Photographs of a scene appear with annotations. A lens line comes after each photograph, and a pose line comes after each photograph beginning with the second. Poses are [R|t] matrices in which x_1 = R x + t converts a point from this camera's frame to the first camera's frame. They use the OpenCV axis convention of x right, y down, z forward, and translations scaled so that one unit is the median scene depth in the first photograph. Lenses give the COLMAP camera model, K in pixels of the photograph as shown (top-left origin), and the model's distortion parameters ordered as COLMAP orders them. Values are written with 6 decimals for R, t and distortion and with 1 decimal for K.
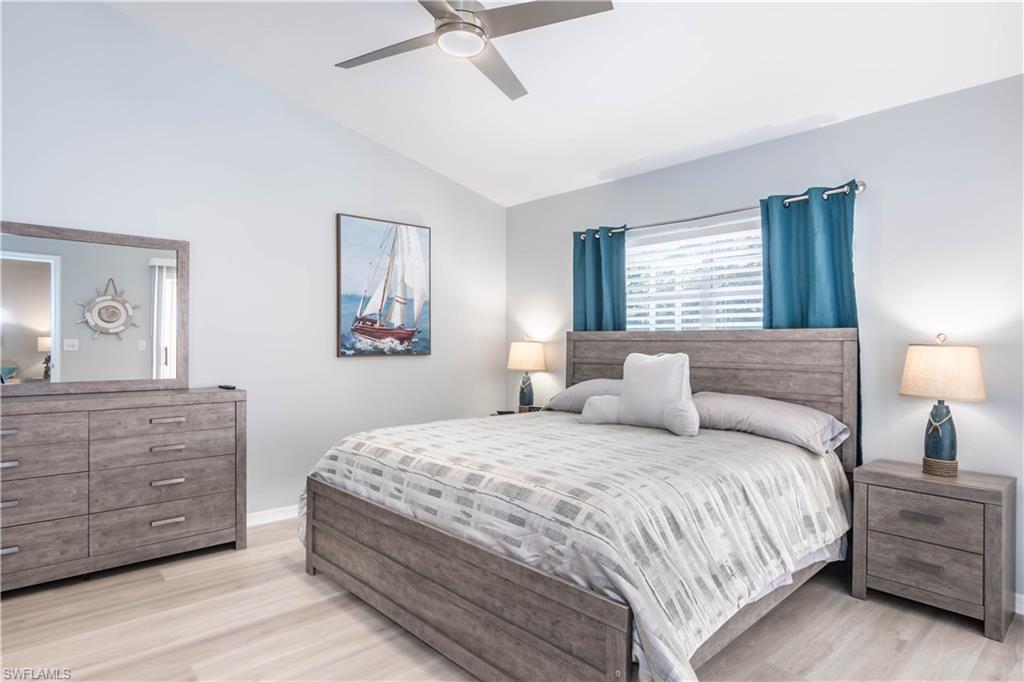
lens RADIAL K [[556.6, 0, 517.3], [0, 556.6, 343.3], [0, 0, 1]] dist [-0.016903, 0.001124]
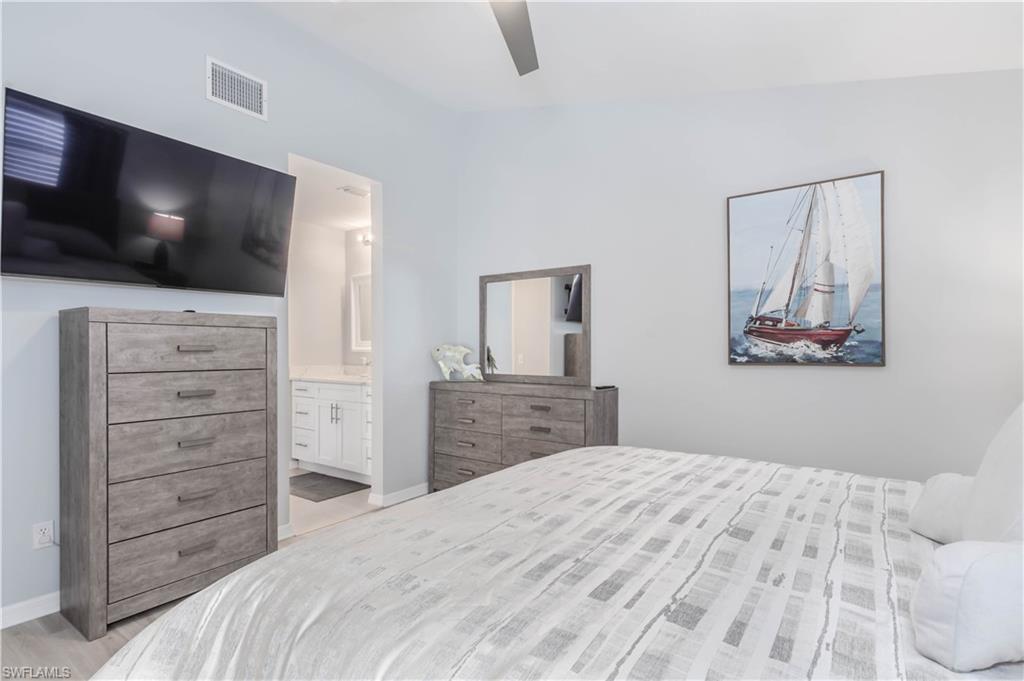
lens RADIAL K [[494.7, 0, 518.6], [0, 494.7, 343.1], [0, 0, 1]] dist [0.003521, -0.002422]
pose [[0.209059, -0.007561, -0.977874, 0.360443], [0.000715, 0.999971, -0.007579, -0.002520], [0.977903, 0.000885, 0.209059, 0.525779]]
